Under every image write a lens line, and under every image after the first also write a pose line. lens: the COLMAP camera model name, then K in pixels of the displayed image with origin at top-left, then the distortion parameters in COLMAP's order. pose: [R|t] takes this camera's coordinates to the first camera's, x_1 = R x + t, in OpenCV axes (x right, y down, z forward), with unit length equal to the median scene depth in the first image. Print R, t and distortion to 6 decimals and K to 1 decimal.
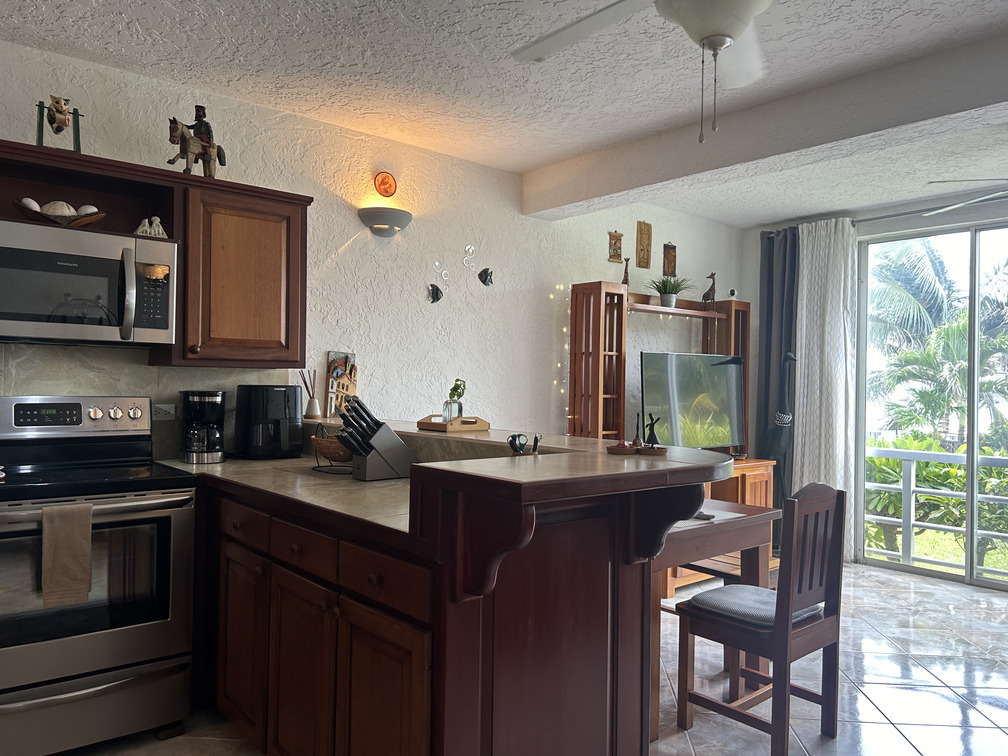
lens RADIAL K [[753.8, 0, 503.1], [0, 753.8, 382.0], [0, 0, 1]] dist [0.027859, -0.004662]
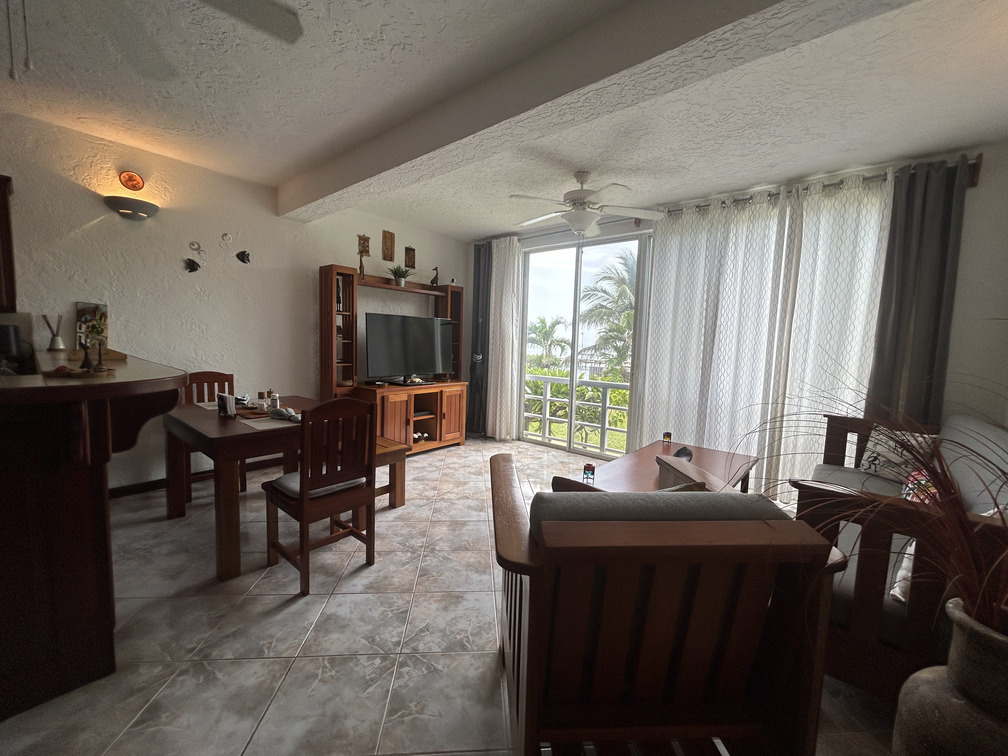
lens RADIAL K [[403.1, 0, 504.0], [0, 403.1, 378.0], [0, 0, 1]] dist [-0.004428, -0.000304]
pose [[0.987941, 0.002482, 0.154814, 0.398282], [-0.016628, 0.995790, 0.090146, 0.017066], [-0.153938, -0.091633, 0.983822, 0.149194]]
